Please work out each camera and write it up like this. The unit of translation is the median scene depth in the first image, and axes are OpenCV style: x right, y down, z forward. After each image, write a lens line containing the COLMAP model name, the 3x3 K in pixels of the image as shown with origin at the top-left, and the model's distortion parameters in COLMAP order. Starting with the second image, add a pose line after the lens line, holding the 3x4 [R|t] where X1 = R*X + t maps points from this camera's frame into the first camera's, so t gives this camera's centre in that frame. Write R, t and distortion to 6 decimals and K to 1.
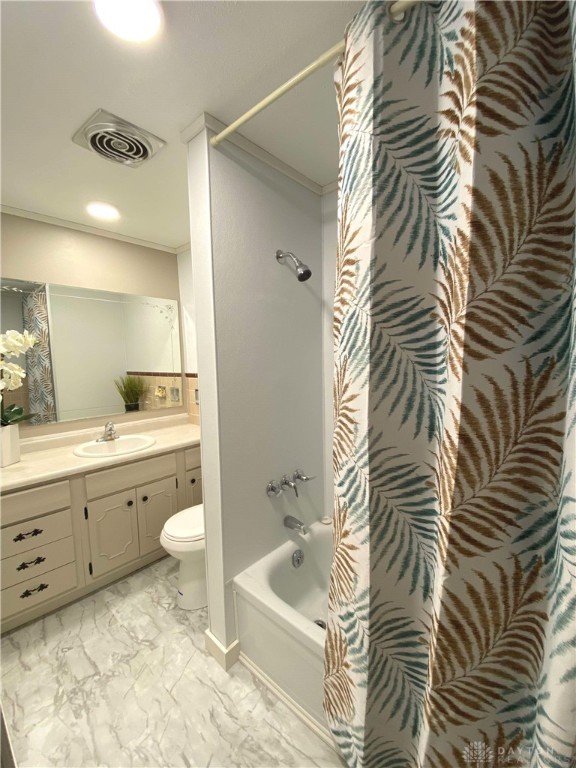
lens RADIAL K [[310.5, 0, 286.1], [0, 310.5, 382.7], [0, 0, 1]] dist [0.019346, -0.023006]
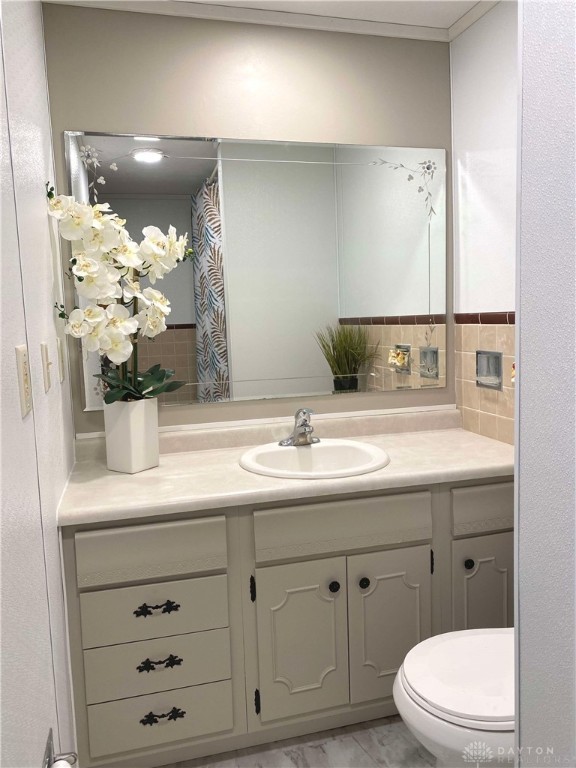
lens RADIAL K [[591.1, 0, 288.0], [0, 591.1, 384.0], [0, 0, 1]] dist [0.030340, -0.001225]
pose [[0.846846, 0.054952, -0.528992, -0.096082], [-0.027390, 0.997834, 0.059807, 0.032559], [0.531133, -0.036159, 0.846517, 0.201770]]
